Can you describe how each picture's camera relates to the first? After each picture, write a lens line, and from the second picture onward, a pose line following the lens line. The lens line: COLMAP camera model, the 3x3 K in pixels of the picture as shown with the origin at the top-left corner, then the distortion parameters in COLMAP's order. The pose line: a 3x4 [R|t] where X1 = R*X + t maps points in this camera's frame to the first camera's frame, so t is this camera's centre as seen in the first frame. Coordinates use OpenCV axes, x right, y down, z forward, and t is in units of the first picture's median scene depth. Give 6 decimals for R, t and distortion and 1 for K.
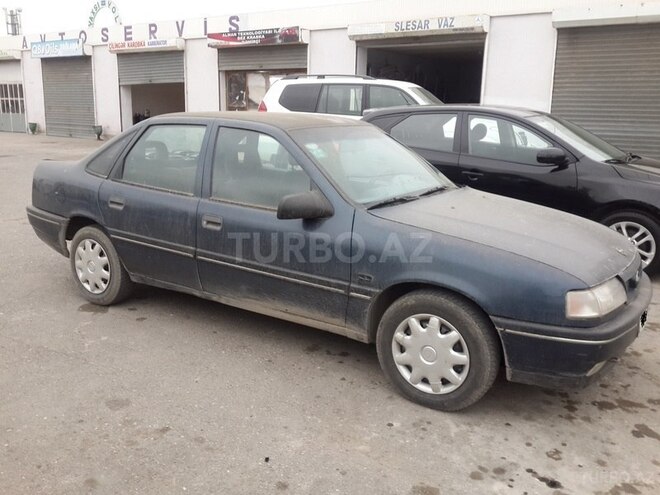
lens RADIAL K [[588.5, 0, 312.1], [0, 588.5, 249.7], [0, 0, 1]] dist [-0.000469, -0.008468]
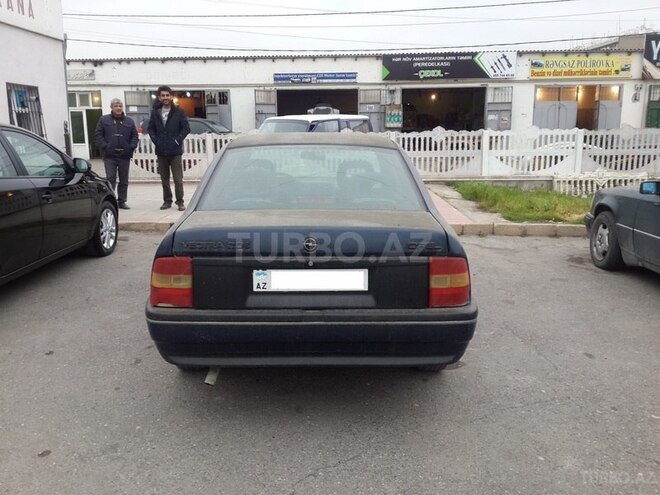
lens RADIAL K [[579.3, 0, 330.0], [0, 579.3, 247.5], [0, 0, 1]] dist [0.007498, 0.002336]
pose [[-0.578992, -0.189647, 0.792971, -1.128130], [0.166566, 0.924548, 0.342734, -0.476062], [-0.798138, 0.330522, -0.503718, 1.852496]]
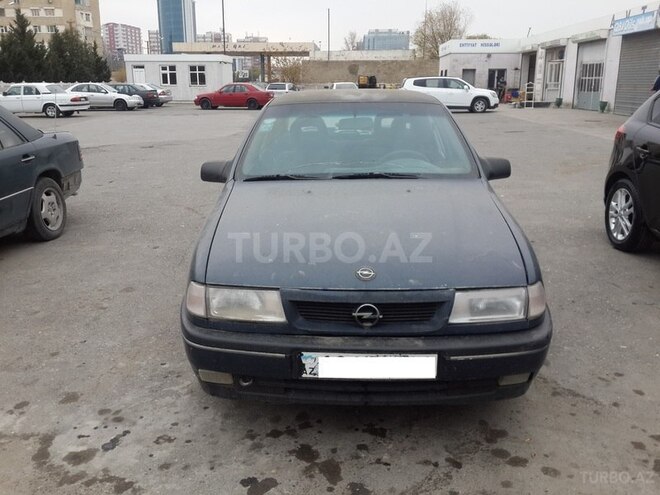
lens RADIAL K [[579.3, 0, 330.0], [0, 579.3, 247.5], [0, 0, 1]] dist [0.007498, 0.002336]
pose [[0.555645, 0.202025, -0.806501, 0.906903], [-0.174887, 0.976727, 0.124176, -0.093924], [0.812818, 0.072049, 0.578045, 0.454410]]
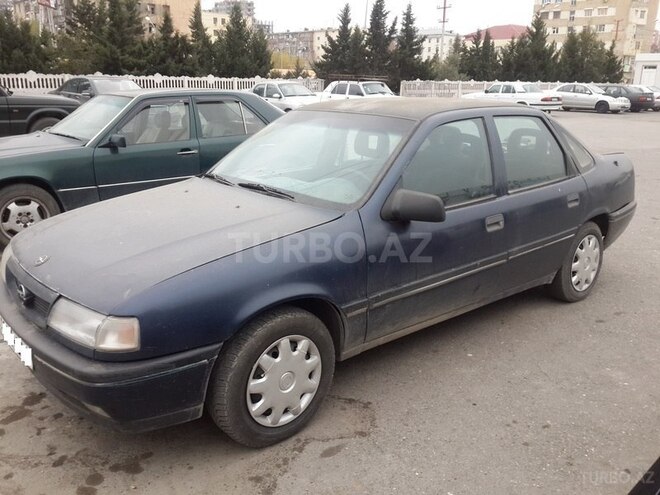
lens RADIAL K [[581.0, 0, 331.8], [0, 581.0, 262.4], [0, 0, 1]] dist [-0.007389, 0.006042]
pose [[-0.234469, 0.267054, -0.934723, 0.997380], [-0.248248, 0.913198, 0.323176, -0.300591], [0.939892, 0.307817, -0.147821, 1.262739]]
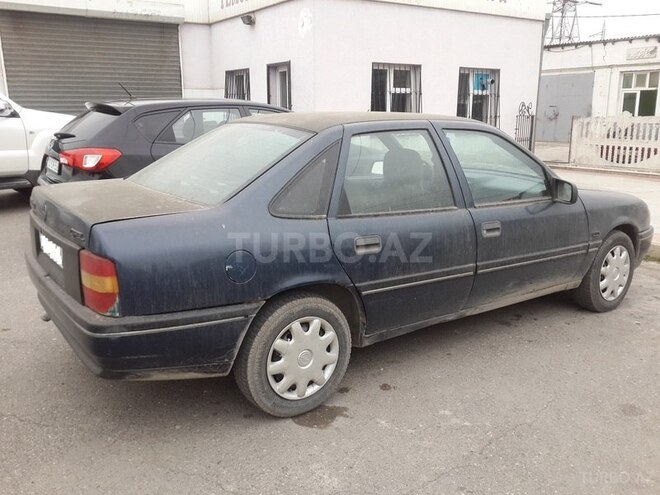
lens RADIAL K [[598.0, 0, 329.8], [0, 598.0, 245.5], [0, 0, 1]] dist [0.001016, -0.017967]
pose [[0.353835, -0.227682, 0.907172, -1.122599], [0.217913, 0.963295, 0.156772, -0.225456], [-0.909568, 0.142213, 0.390462, 0.849395]]
